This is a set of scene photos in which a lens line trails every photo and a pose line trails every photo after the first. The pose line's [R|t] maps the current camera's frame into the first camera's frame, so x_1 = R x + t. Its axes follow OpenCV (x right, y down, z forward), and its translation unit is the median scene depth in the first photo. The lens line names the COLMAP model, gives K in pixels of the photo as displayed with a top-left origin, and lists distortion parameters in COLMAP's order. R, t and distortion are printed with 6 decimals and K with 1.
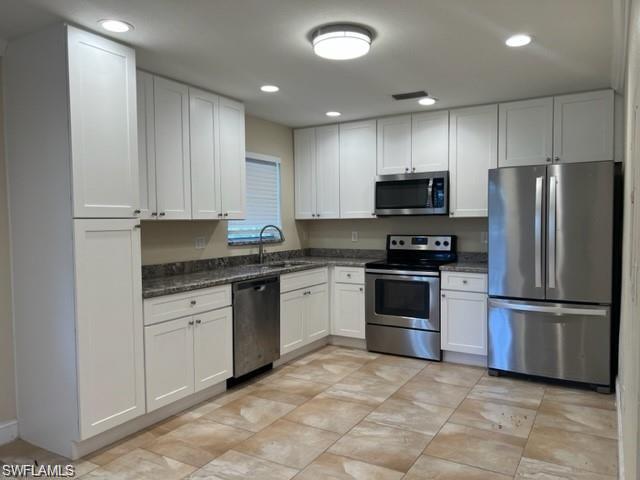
lens RADIAL K [[480.3, 0, 318.3], [0, 480.3, 241.6], [0, 0, 1]] dist [0.081659, -0.092892]
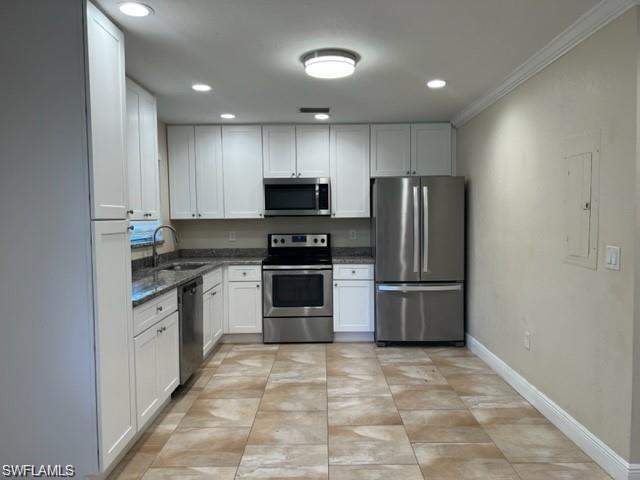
lens RADIAL K [[480.3, 0, 318.3], [0, 480.3, 241.6], [0, 0, 1]] dist [0.081659, -0.092892]
pose [[0.862219, -0.025559, 0.505891, -0.366753], [0.024762, 0.999659, 0.008301, -0.003752], [-0.505930, 0.005369, 0.862558, 0.025424]]
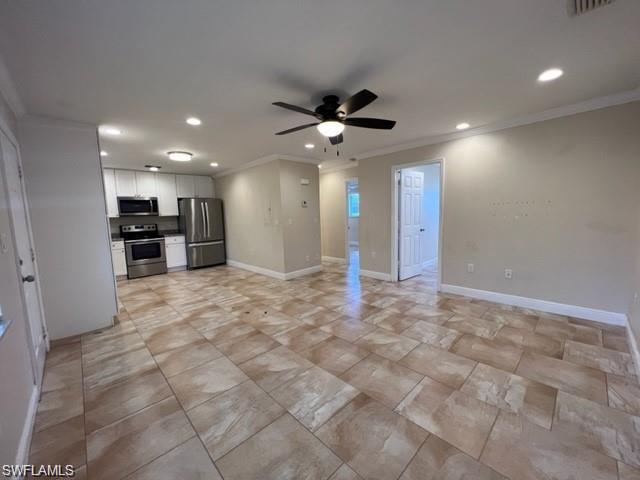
lens RADIAL K [[256.4, 0, 320.0], [0, 256.4, 240.0], [0, 0, 1]] dist [-0.000476, -0.000005]
pose [[0.259266, -0.101456, 0.960462, -0.849801], [0.071453, 0.993757, 0.085685, 0.018833], [-0.963159, 0.046413, 0.264897, -0.146643]]
